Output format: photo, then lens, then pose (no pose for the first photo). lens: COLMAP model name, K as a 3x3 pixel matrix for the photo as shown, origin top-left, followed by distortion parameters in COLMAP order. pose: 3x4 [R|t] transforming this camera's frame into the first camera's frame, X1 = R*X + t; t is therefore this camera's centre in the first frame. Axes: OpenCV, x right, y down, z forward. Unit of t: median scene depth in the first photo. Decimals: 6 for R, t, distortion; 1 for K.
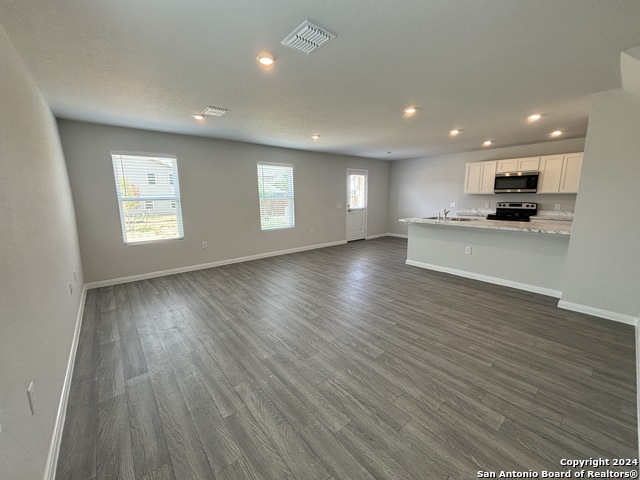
lens RADIAL K [[246.7, 0, 321.8], [0, 246.7, 262.2], [0, 0, 1]] dist [0.000415, 0.000003]
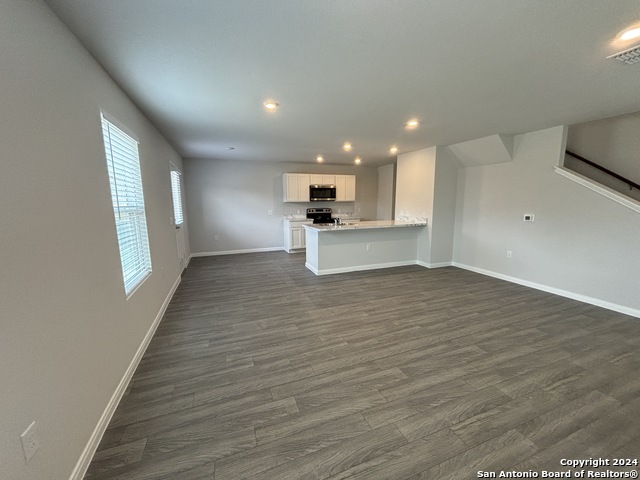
lens RADIAL K [[264.6, 0, 320.6], [0, 264.6, 231.8], [0, 0, 1]] dist [-0.000561, -0.000409]
pose [[0.327640, -0.099647, 0.939533, -0.626104], [0.253691, 0.967182, 0.014111, -0.183694], [-0.910106, 0.233728, 0.342167, 0.717625]]
